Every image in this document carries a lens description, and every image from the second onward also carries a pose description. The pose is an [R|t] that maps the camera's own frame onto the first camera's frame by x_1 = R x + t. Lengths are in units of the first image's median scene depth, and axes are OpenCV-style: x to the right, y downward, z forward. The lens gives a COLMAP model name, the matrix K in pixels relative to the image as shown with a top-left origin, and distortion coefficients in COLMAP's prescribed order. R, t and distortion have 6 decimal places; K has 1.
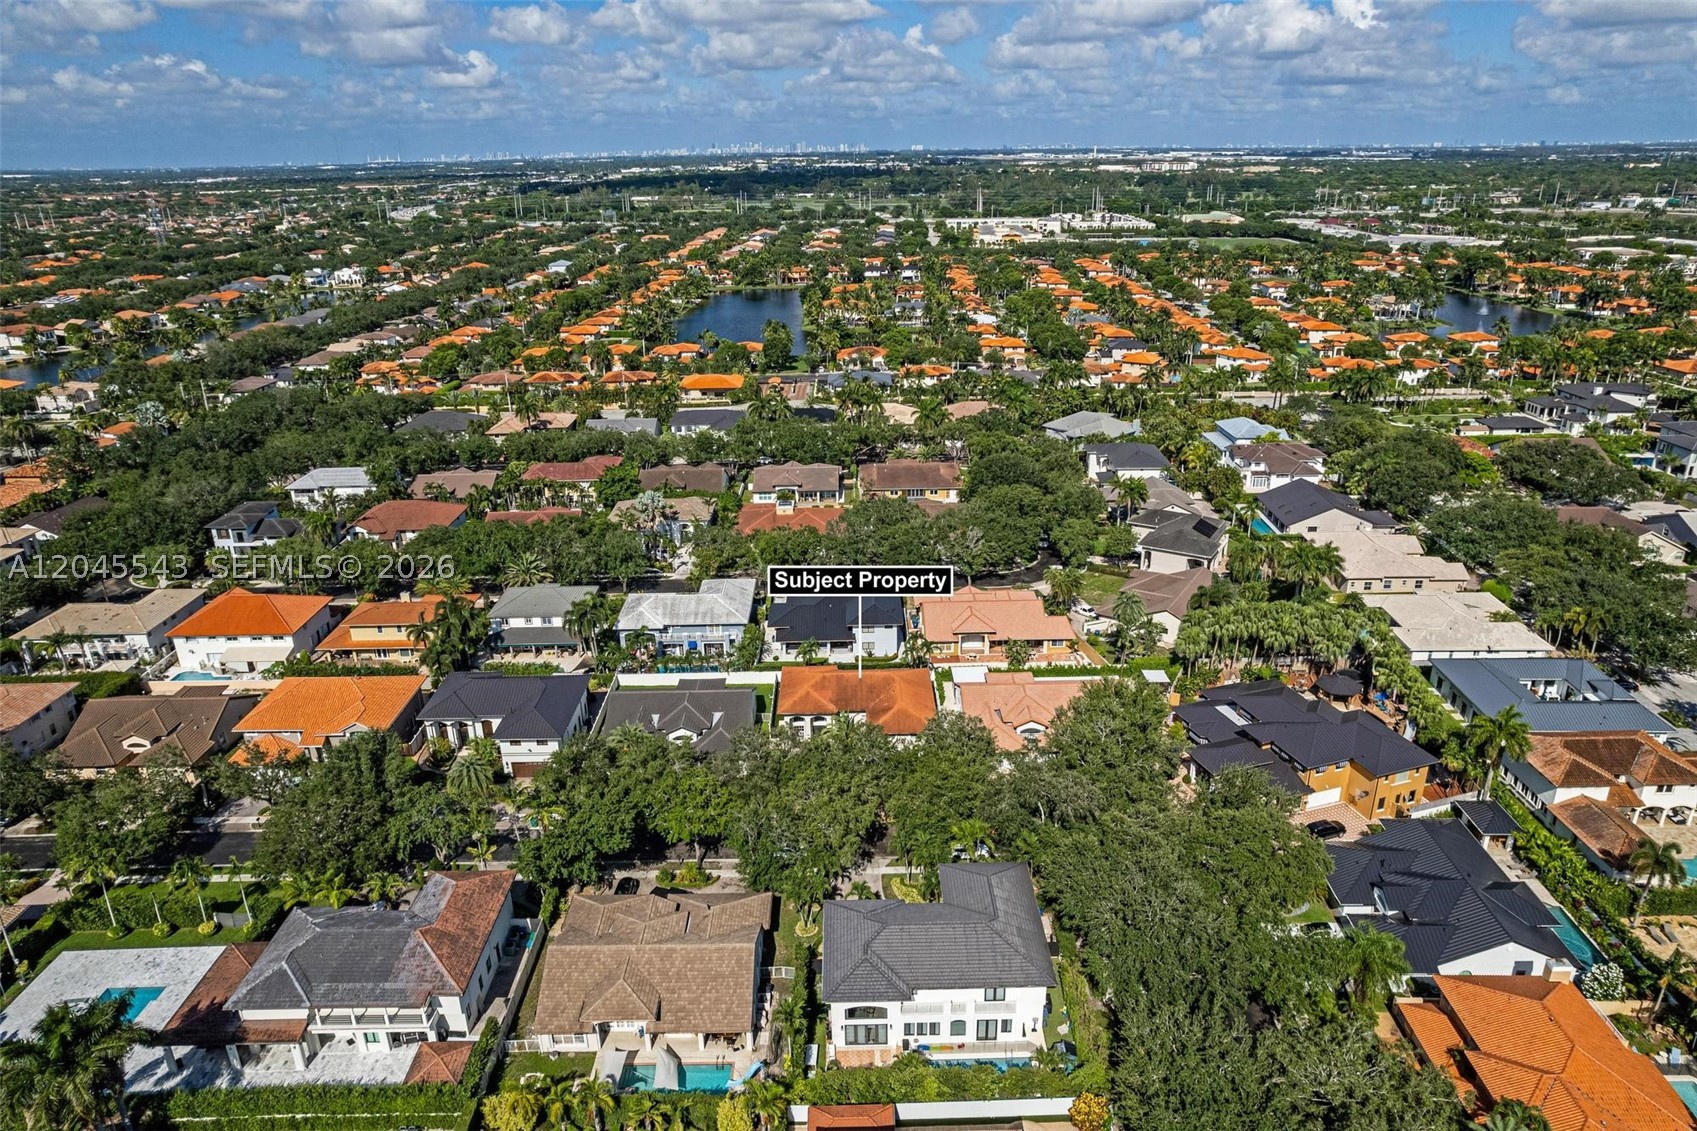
lens RADIAL K [[1113.5, 0, 900.6], [0, 1113.5, 565.4], [0, 0, 1]] dist [-0.077405, 0.068005]
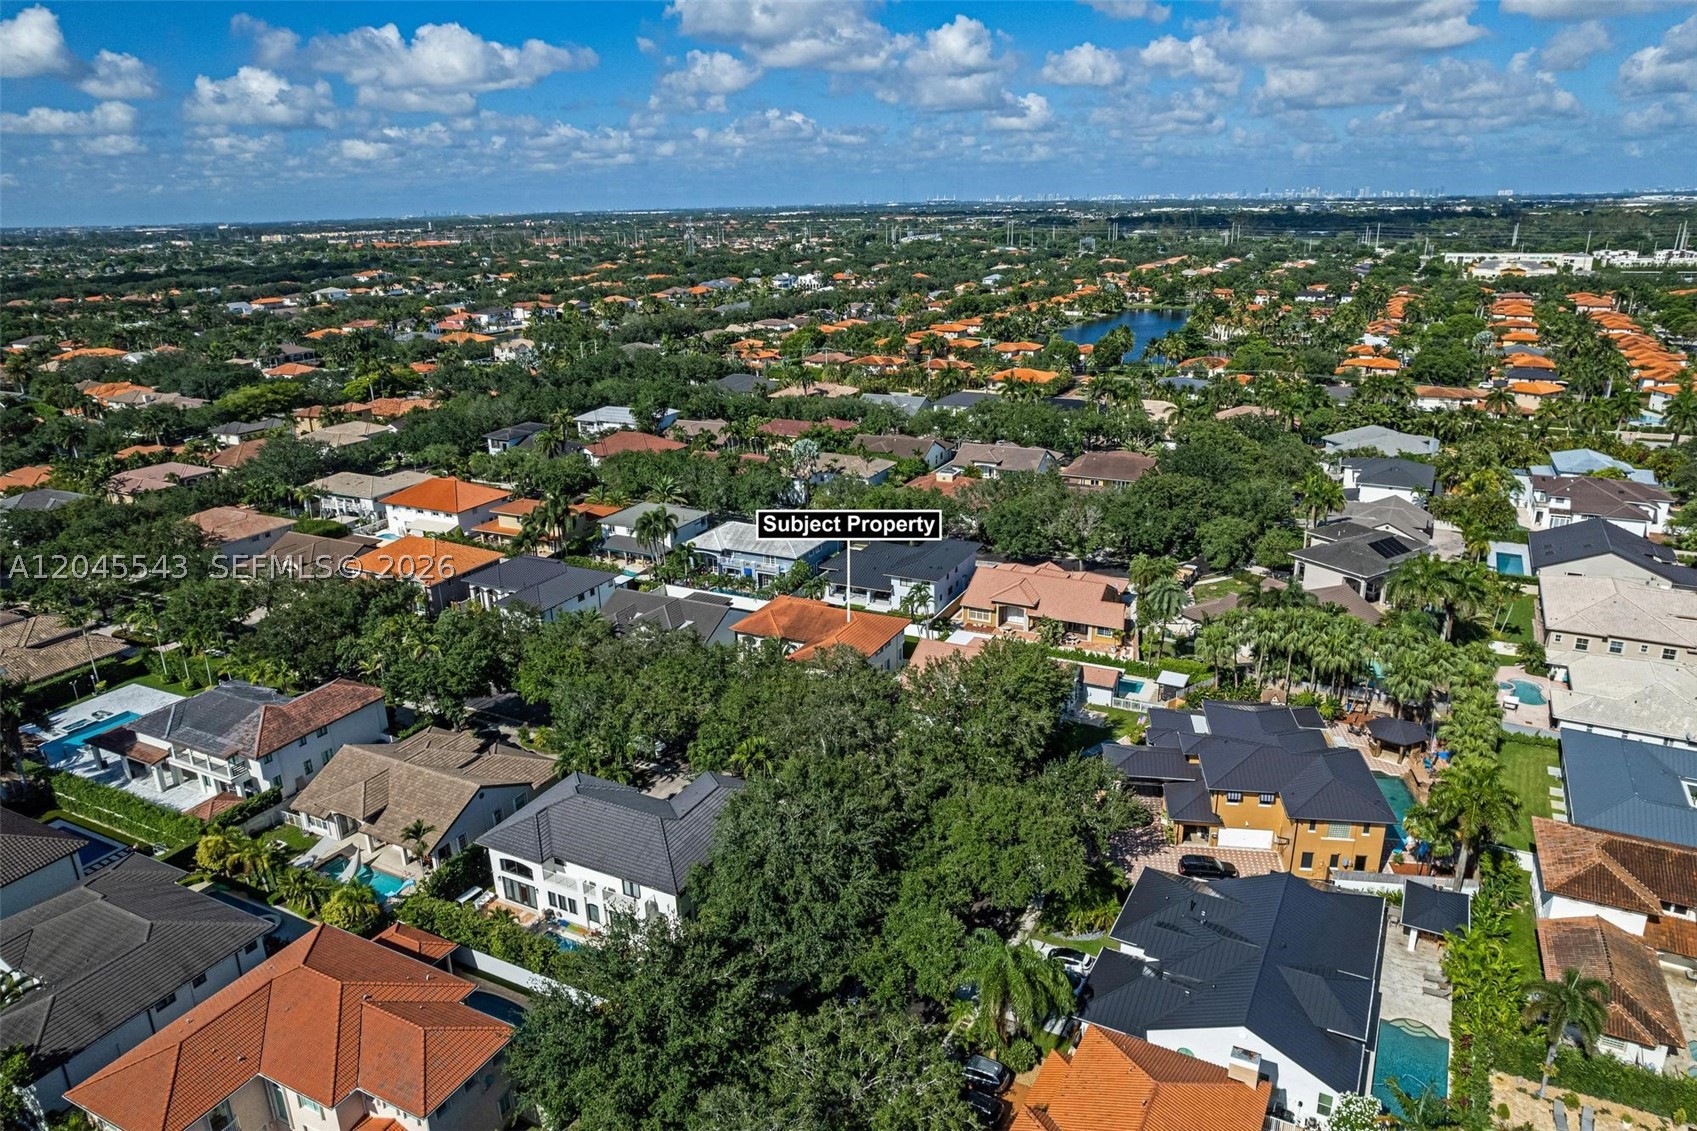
lens RADIAL K [[1139.5, 0, 848.5], [0, 1139.5, 565.5], [0, 0, 1]] dist [-0.091190, 0.096445]
pose [[0.880424, 0.143000, -0.452112, 0.357288], [-0.161279, 0.986907, -0.001916, 0.052581], [0.445918, 0.074603, 0.891959, 0.120988]]
